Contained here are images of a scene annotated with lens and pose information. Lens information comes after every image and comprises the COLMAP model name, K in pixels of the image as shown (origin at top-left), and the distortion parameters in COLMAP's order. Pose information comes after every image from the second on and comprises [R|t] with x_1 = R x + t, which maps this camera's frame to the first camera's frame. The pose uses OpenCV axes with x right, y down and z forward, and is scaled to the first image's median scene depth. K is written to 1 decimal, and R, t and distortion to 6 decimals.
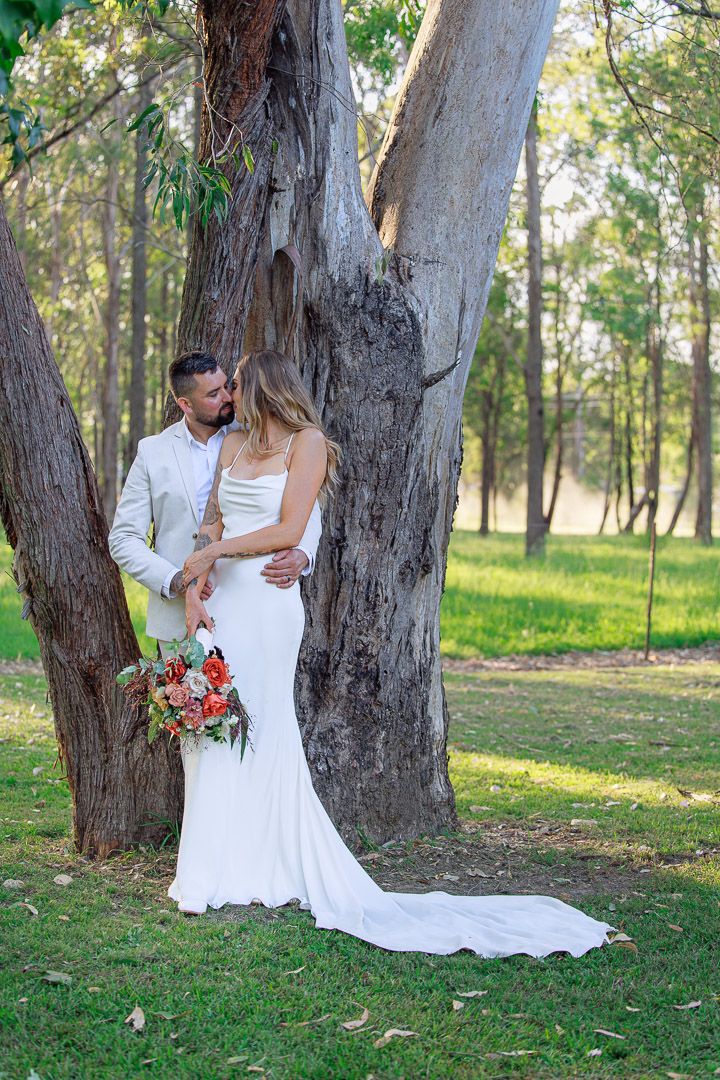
lens RADIAL K [[2391.2, 0, 360.0], [0, 2391.2, 540.0], [0, 0, 1]] dist [-0.647985, 0.699265]
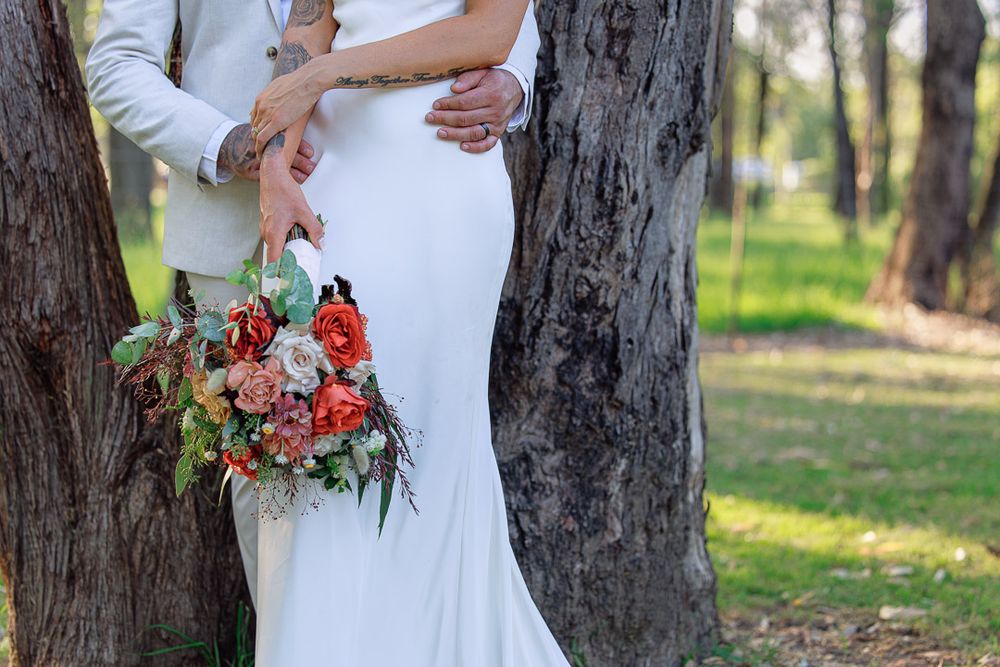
lens RADIAL K [[2534.7, 0, 500.0], [0, 2534.7, 333.5], [0, 0, 1]] dist [-0.527475, -0.043940]
pose [[0.996217, -0.002756, 0.086854, -0.063641], [-0.000660, 0.999228, 0.039280, 0.032726], [-0.086895, -0.039189, 0.995446, 0.470650]]
